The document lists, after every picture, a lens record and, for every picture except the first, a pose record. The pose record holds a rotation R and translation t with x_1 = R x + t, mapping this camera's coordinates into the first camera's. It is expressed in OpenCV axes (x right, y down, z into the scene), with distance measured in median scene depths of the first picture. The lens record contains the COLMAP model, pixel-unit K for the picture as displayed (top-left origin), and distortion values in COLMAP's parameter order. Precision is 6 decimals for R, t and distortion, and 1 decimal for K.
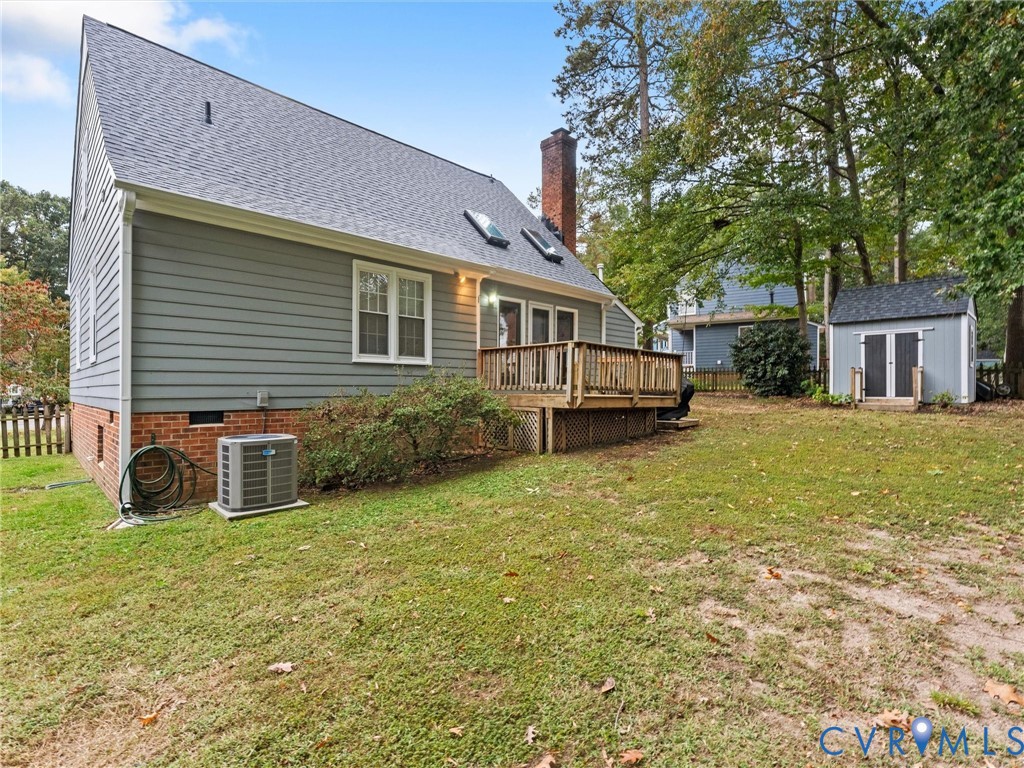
lens RADIAL K [[494.9, 0, 509.2], [0, 494.9, 387.5], [0, 0, 1]] dist [0.000808, -0.000193]
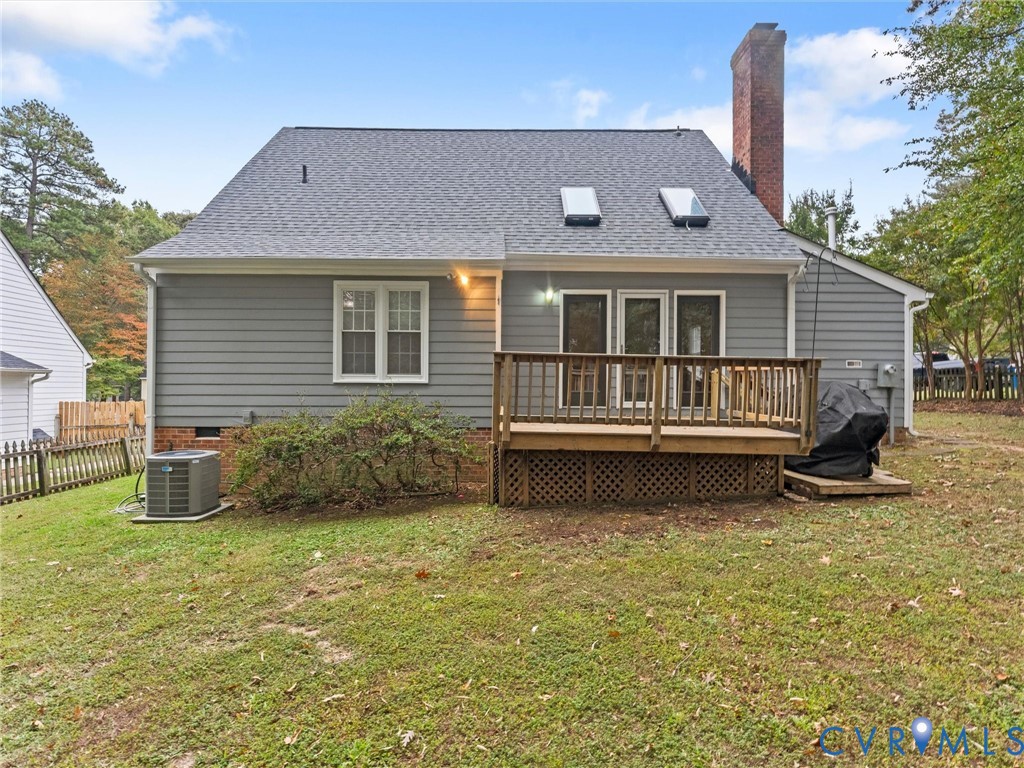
lens RADIAL K [[494.9, 0, 509.7], [0, 494.9, 382.7], [0, 0, 1]] dist [0.000808, -0.000193]
pose [[0.723709, 0.001198, -0.690104, 0.566312], [-0.002394, 0.999997, -0.000775, -0.045575], [0.690101, 0.002213, 0.723710, 0.458457]]
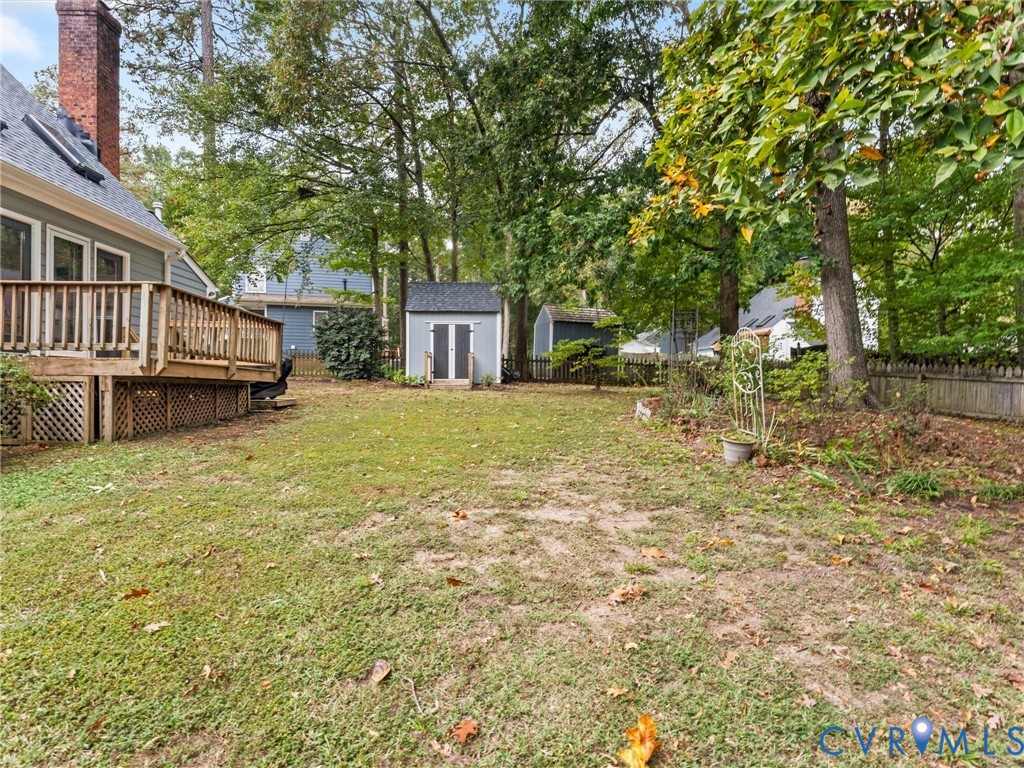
lens RADIAL K [[529.0, 0, 502.8], [0, 529.0, 386.9], [0, 0, 1]] dist [0.000792, -0.000609]
pose [[0.691087, -0.000932, 0.722771, -0.066561], [-0.005099, 0.999968, 0.006165, 0.046570], [-0.722753, -0.007946, 0.691061, 0.087998]]
